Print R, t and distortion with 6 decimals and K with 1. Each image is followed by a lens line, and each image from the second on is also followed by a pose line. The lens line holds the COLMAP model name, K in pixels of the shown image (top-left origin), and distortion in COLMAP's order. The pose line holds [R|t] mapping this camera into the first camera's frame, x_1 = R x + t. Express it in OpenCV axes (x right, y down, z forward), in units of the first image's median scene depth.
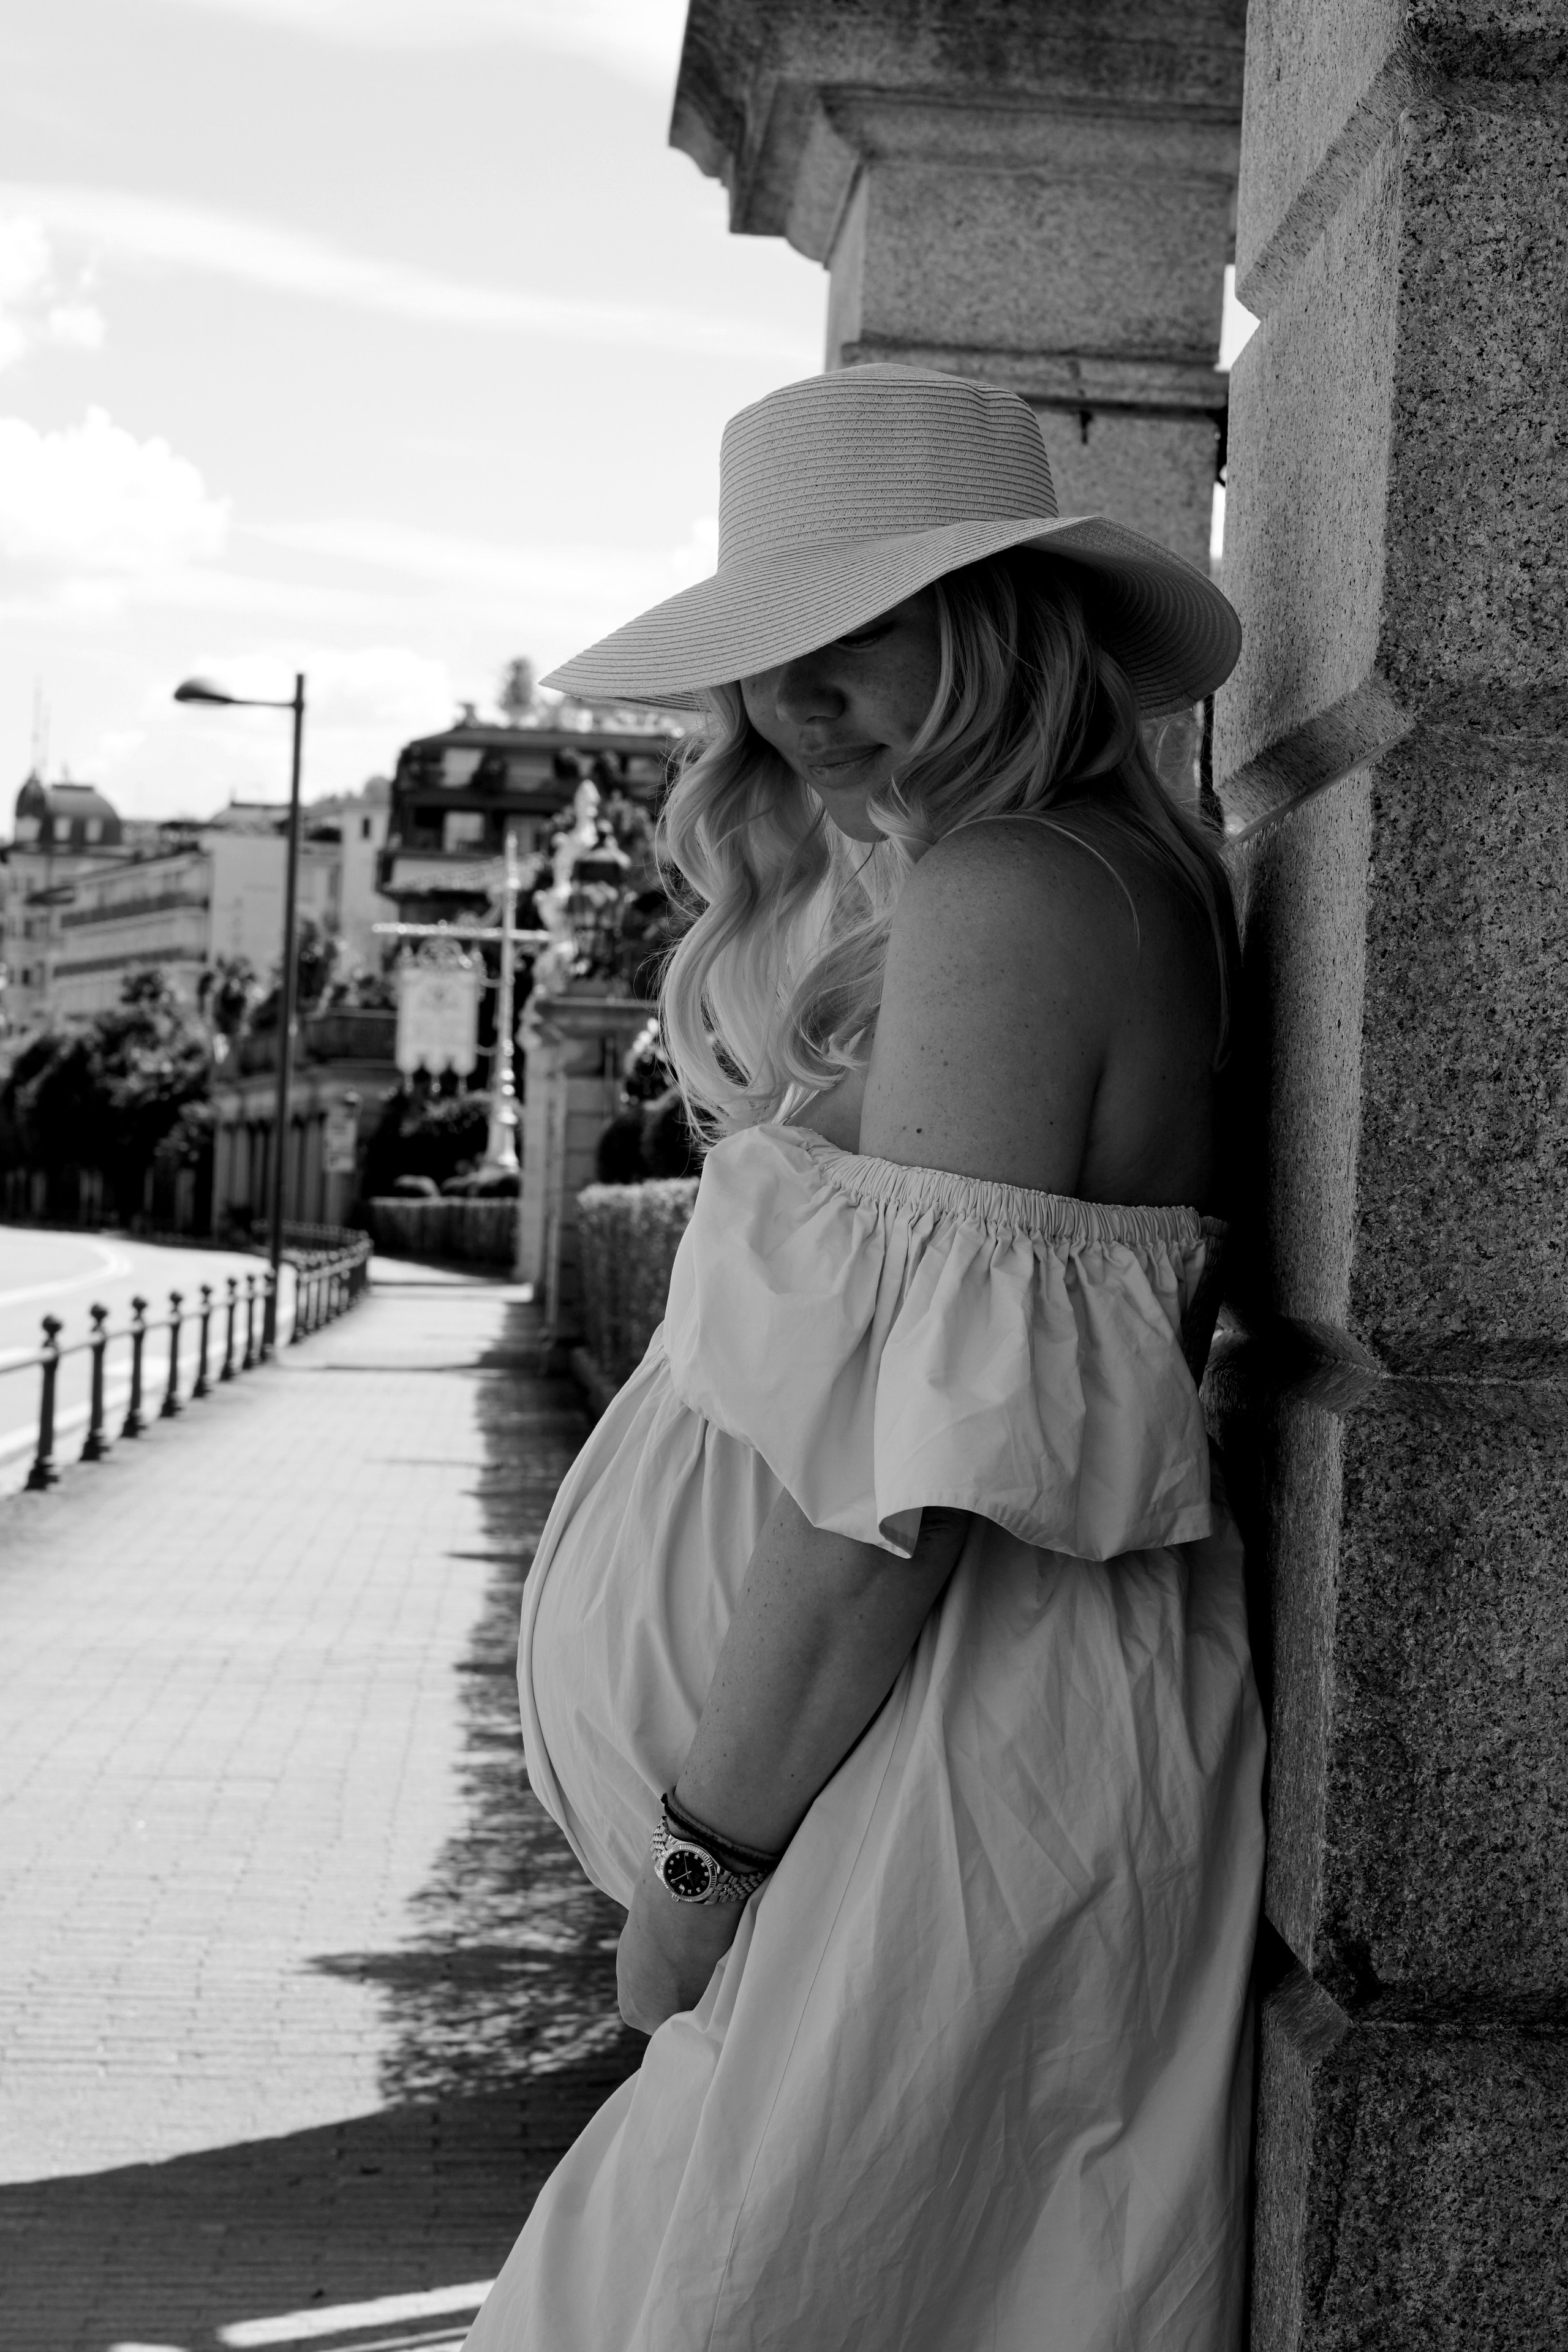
lens RADIAL K [[5346.3, 0, 784.0], [0, 5346.3, 1176.0], [0, 0, 1]] dist [-0.026834, 0.054528]
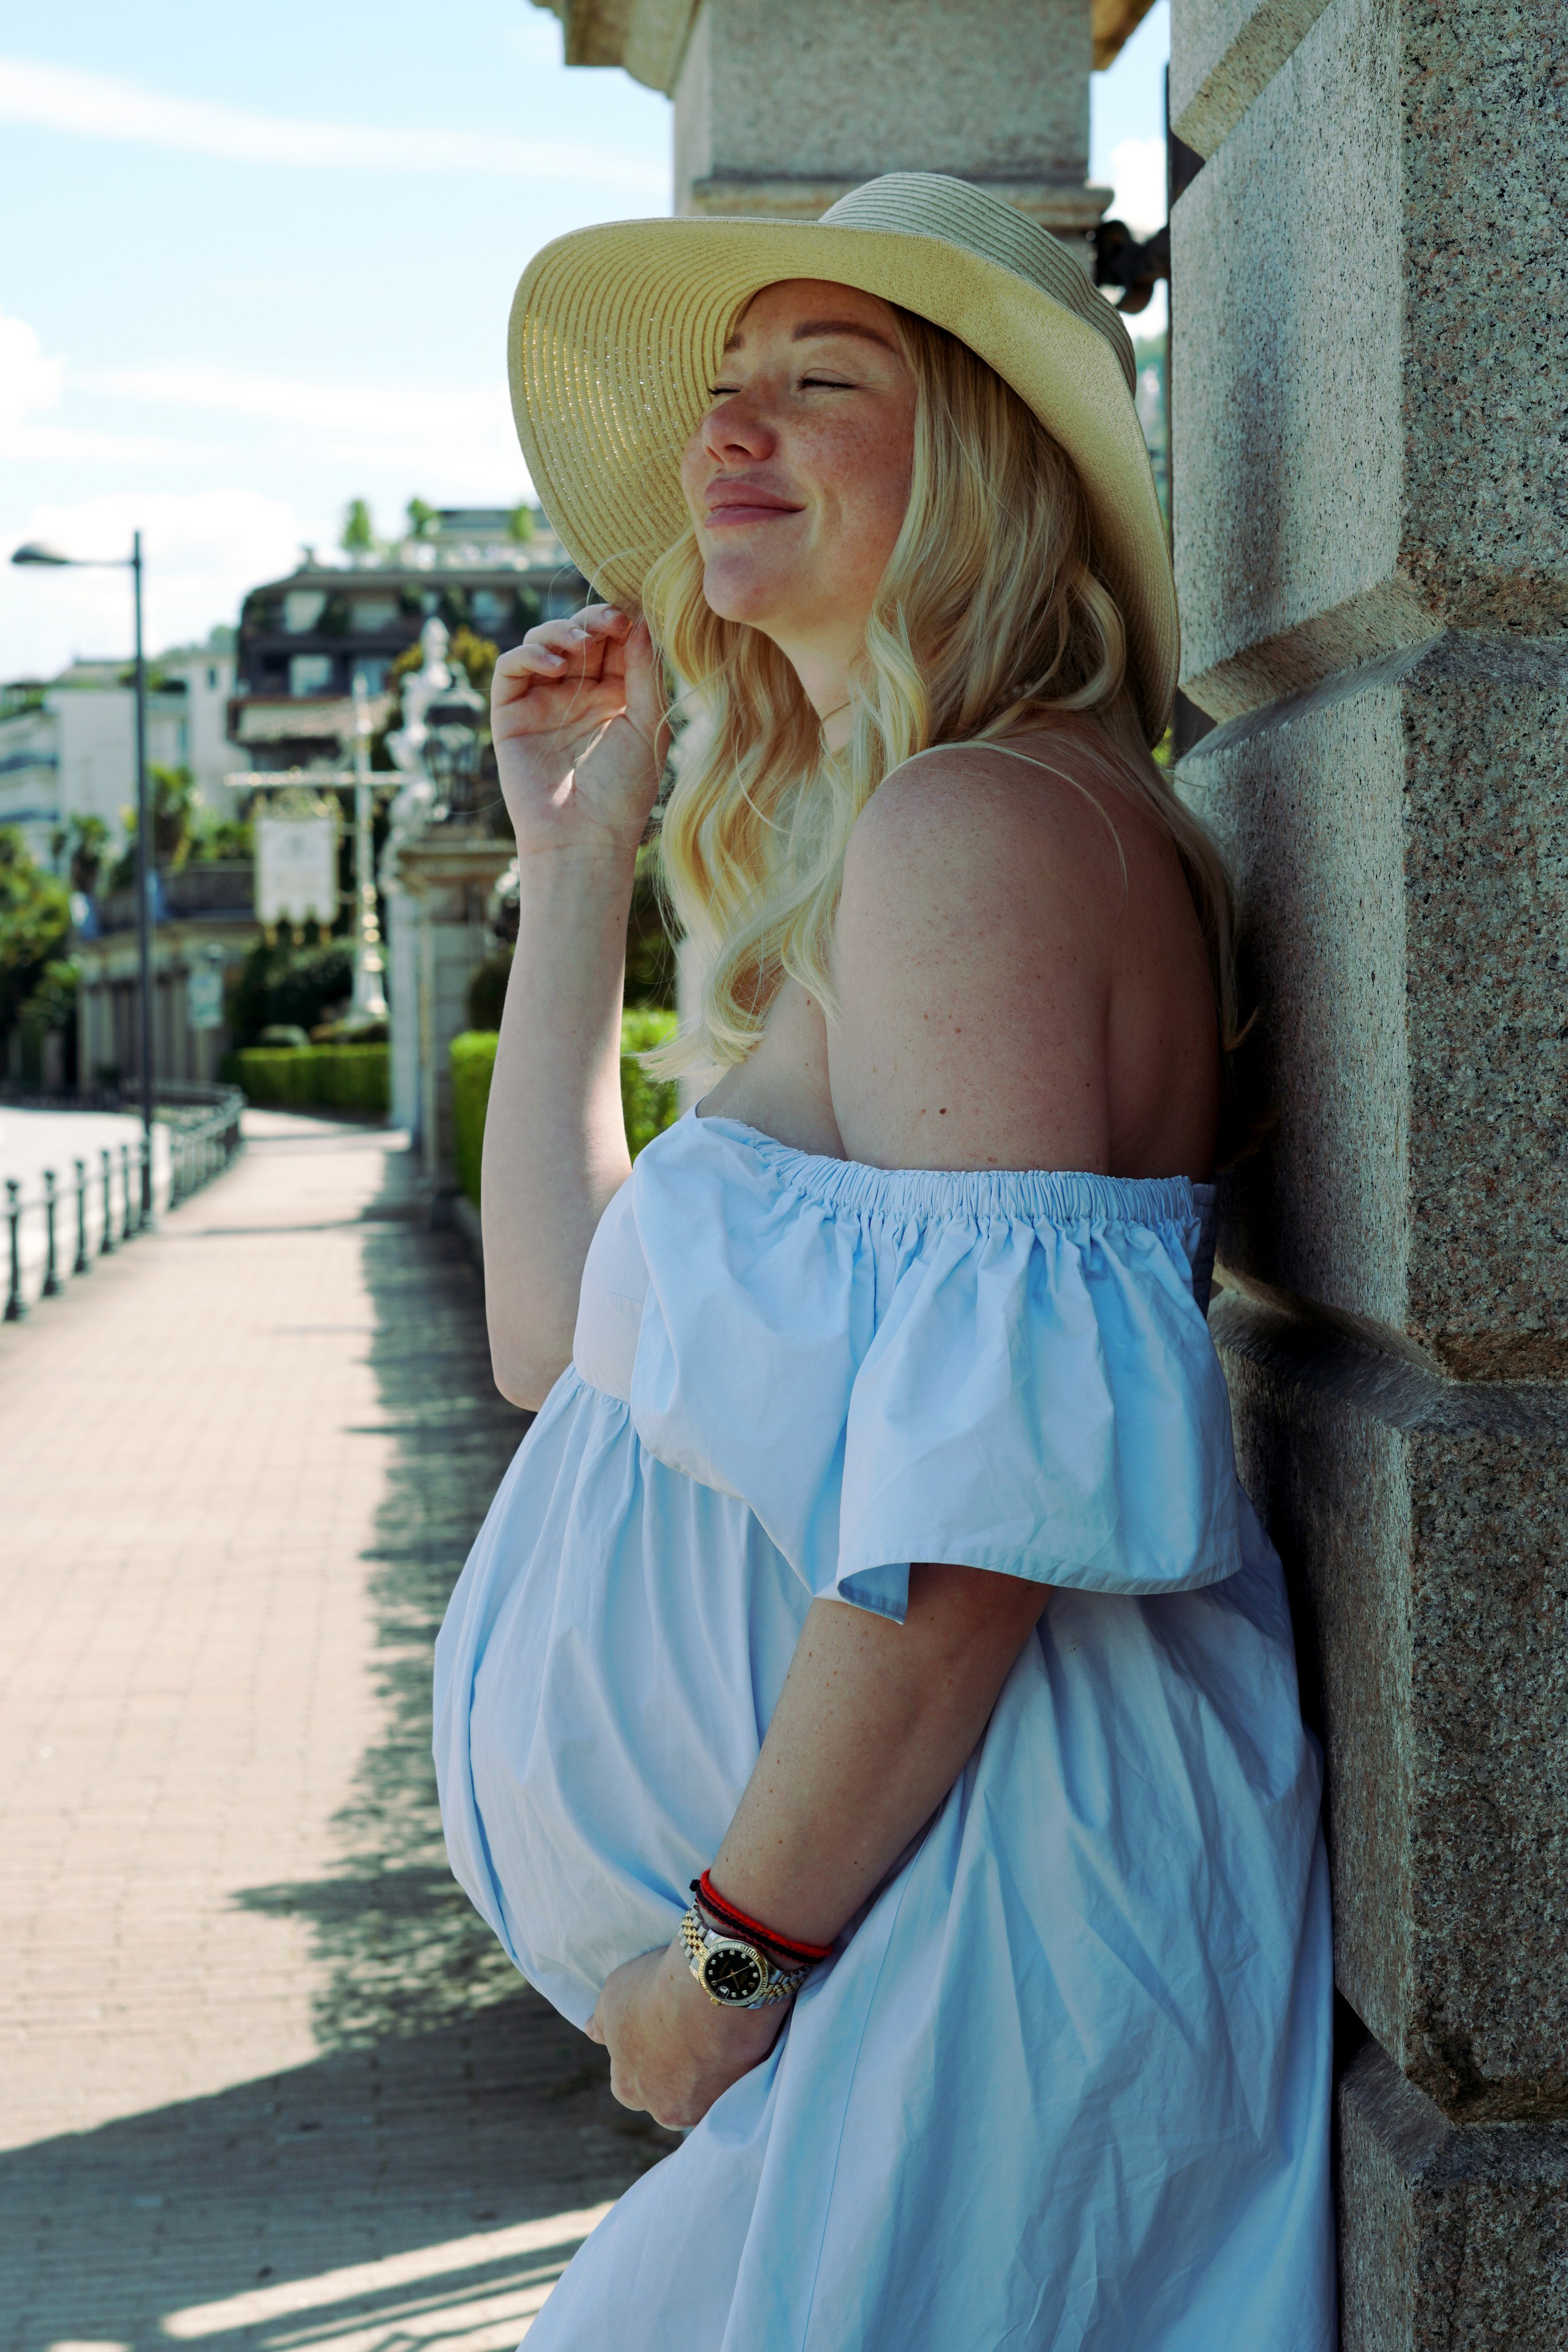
lens RADIAL K [[5346.3, 0, 784.0], [0, 5346.3, 1176.0], [0, 0, 1]] dist [-0.026834, 0.054528]
pose [[0.998068, -0.057763, 0.022901, -0.011572], [0.056959, 0.997785, 0.034361, -0.027144], [-0.024835, -0.032990, 0.999147, 0.115688]]
